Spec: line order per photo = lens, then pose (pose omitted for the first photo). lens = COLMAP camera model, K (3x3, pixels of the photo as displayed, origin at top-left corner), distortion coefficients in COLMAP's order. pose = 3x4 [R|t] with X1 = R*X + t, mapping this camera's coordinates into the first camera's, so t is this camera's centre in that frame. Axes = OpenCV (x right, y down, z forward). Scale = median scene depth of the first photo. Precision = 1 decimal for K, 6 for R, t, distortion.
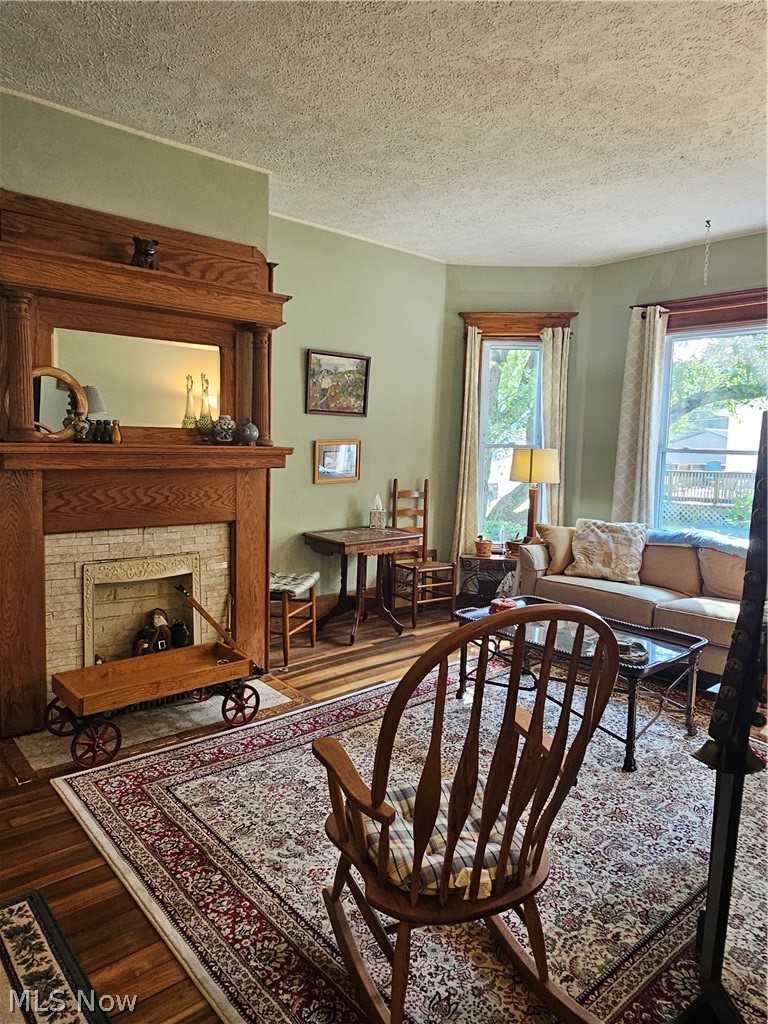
lens RADIAL K [[681.5, 0, 381.3], [0, 681.5, 512.3], [0, 0, 1]] dist [-0.002731, 0.000952]
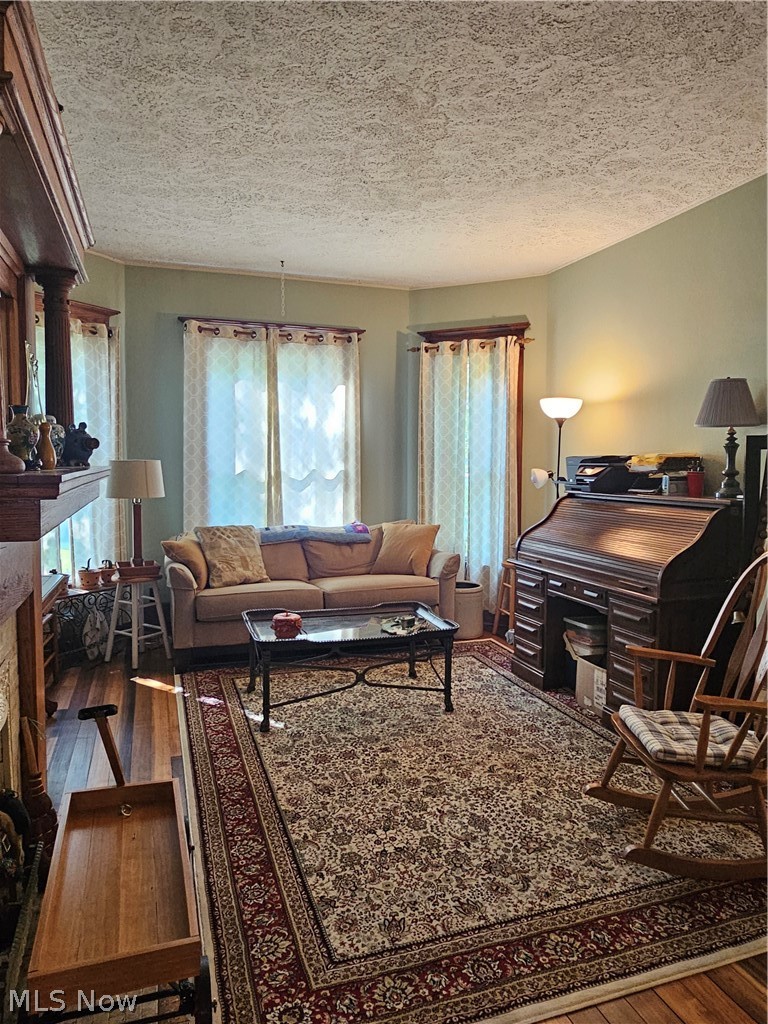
lens RADIAL K [[681.5, 0, 386.4], [0, 681.5, 515.4], [0, 0, 1]] dist [-0.002731, 0.000952]
pose [[0.366333, -0.100529, 0.925037, -0.715503], [0.101205, 0.992553, 0.067787, -0.070285], [-0.924964, 0.068786, 0.373779, 0.533533]]
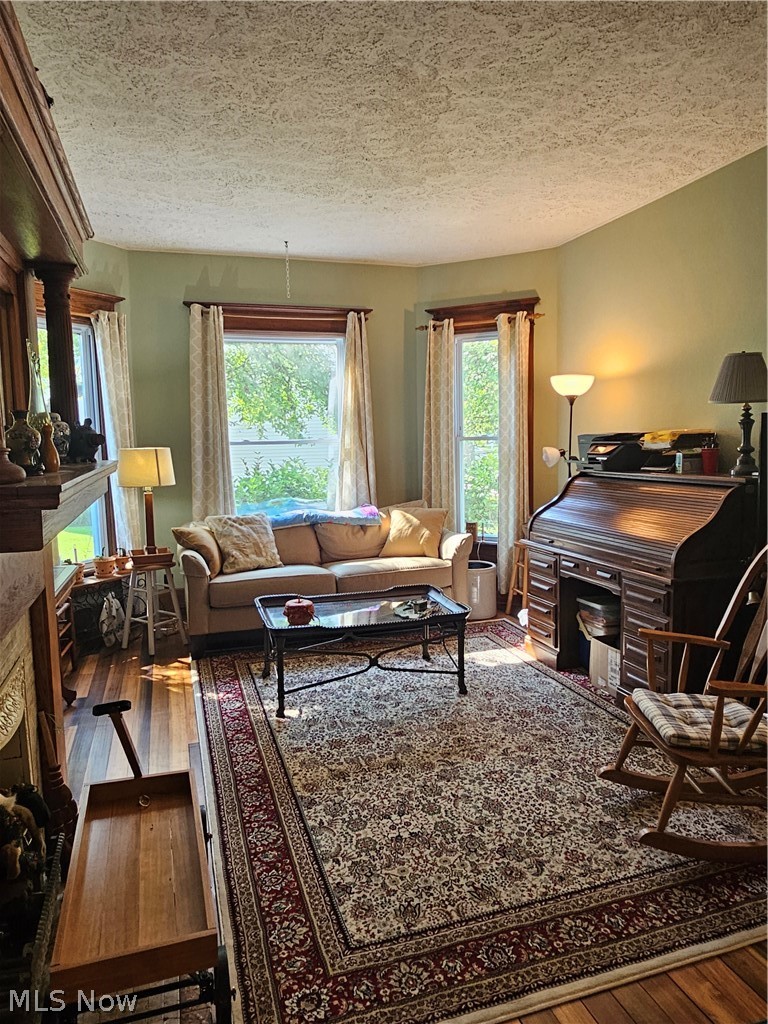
lens RADIAL K [[681.5, 0, 385.8], [0, 681.5, 517.4], [0, 0, 1]] dist [-0.002731, 0.000952]
pose [[0.383200, -0.143669, 0.912424, -0.707092], [0.123835, 0.986902, 0.103388, -0.083132], [-0.915327, 0.073372, 0.395972, 0.528871]]
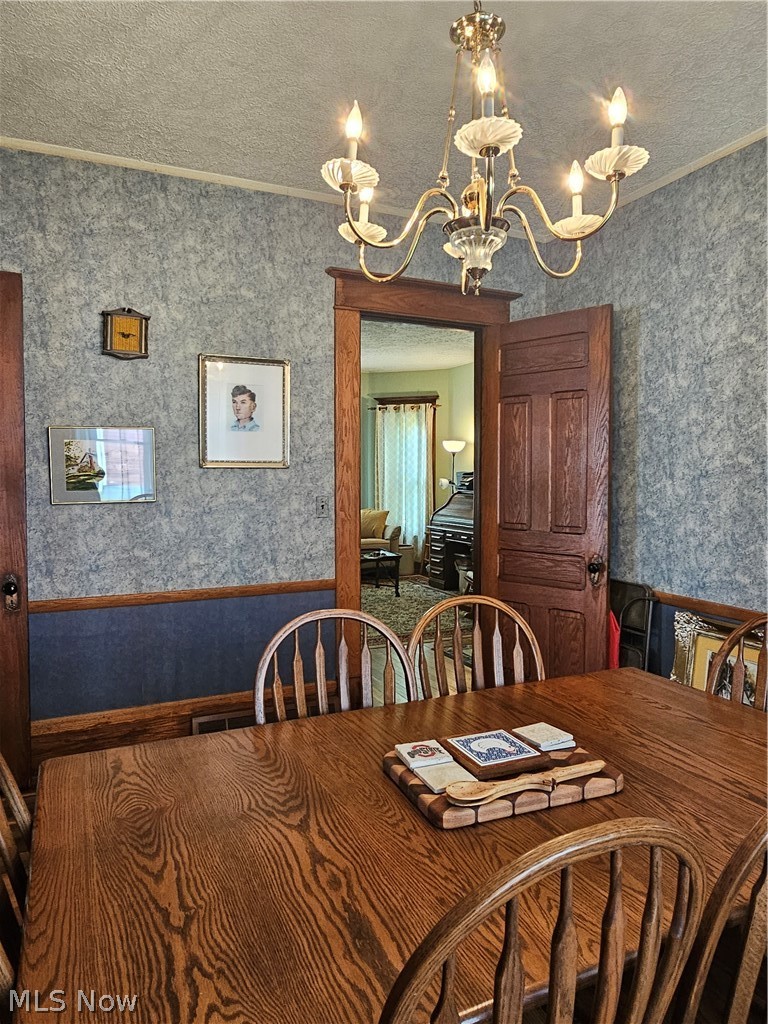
lens RADIAL K [[681.5, 0, 381.6], [0, 681.5, 508.0], [0, 0, 1]] dist [-0.002731, 0.000952]
pose [[0.279617, -0.075323, 0.957152, -1.846393], [0.102959, 0.993522, 0.048107, -0.076247], [-0.954575, 0.085096, 0.285561, 0.254135]]
